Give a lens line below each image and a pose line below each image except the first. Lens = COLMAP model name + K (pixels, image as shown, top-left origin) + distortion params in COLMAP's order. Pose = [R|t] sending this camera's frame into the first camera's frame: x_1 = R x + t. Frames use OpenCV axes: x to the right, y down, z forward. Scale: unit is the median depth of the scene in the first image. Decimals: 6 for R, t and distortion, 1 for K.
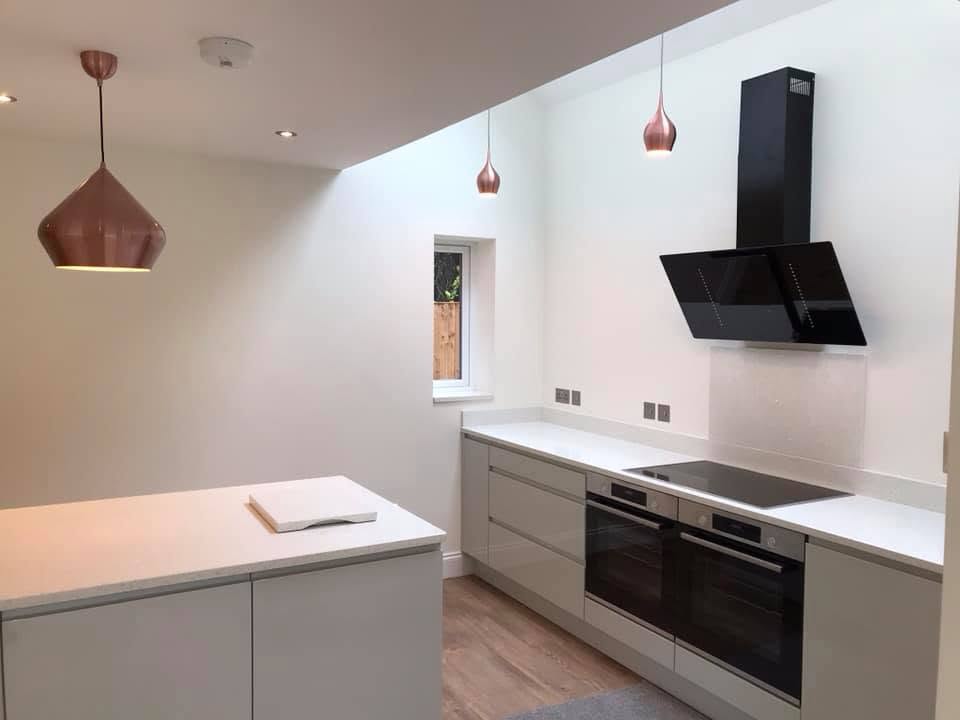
lens RADIAL K [[787.7, 0, 480.0], [0, 787.7, 360.0], [0, 0, 1]] dist [0.074855, -0.128005]
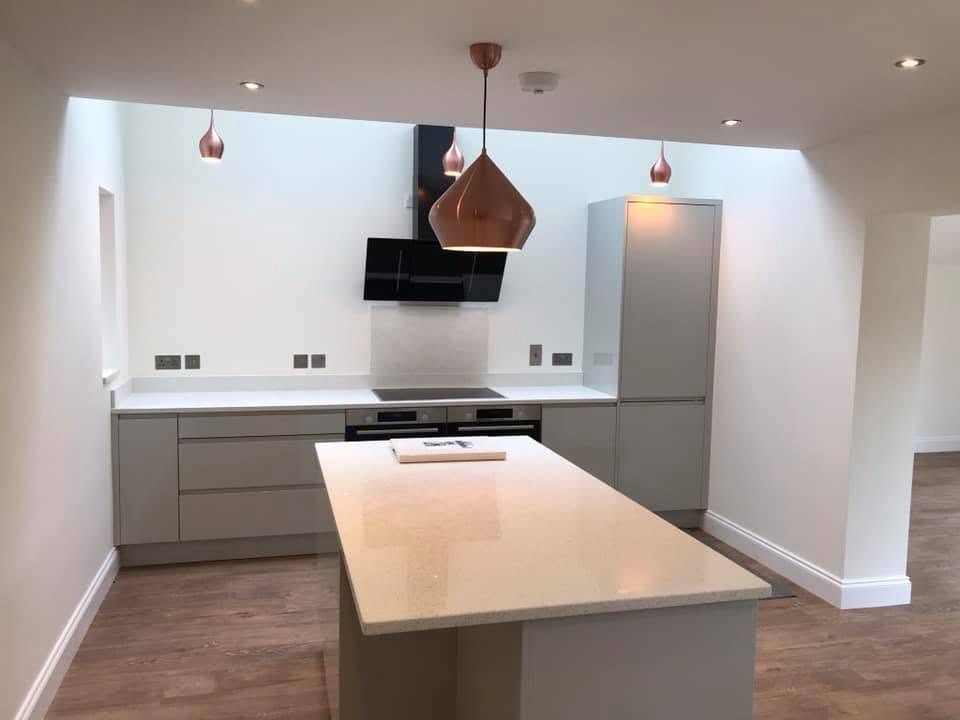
lens RADIAL K [[787.7, 0, 480.0], [0, 787.7, 360.0], [0, 0, 1]] dist [0.074855, -0.128005]
pose [[0.249545, -0.097575, 0.963435, -0.952442], [0.044114, 0.995023, 0.089348, -0.036647], [-0.967358, 0.020205, 0.252607, 0.460611]]
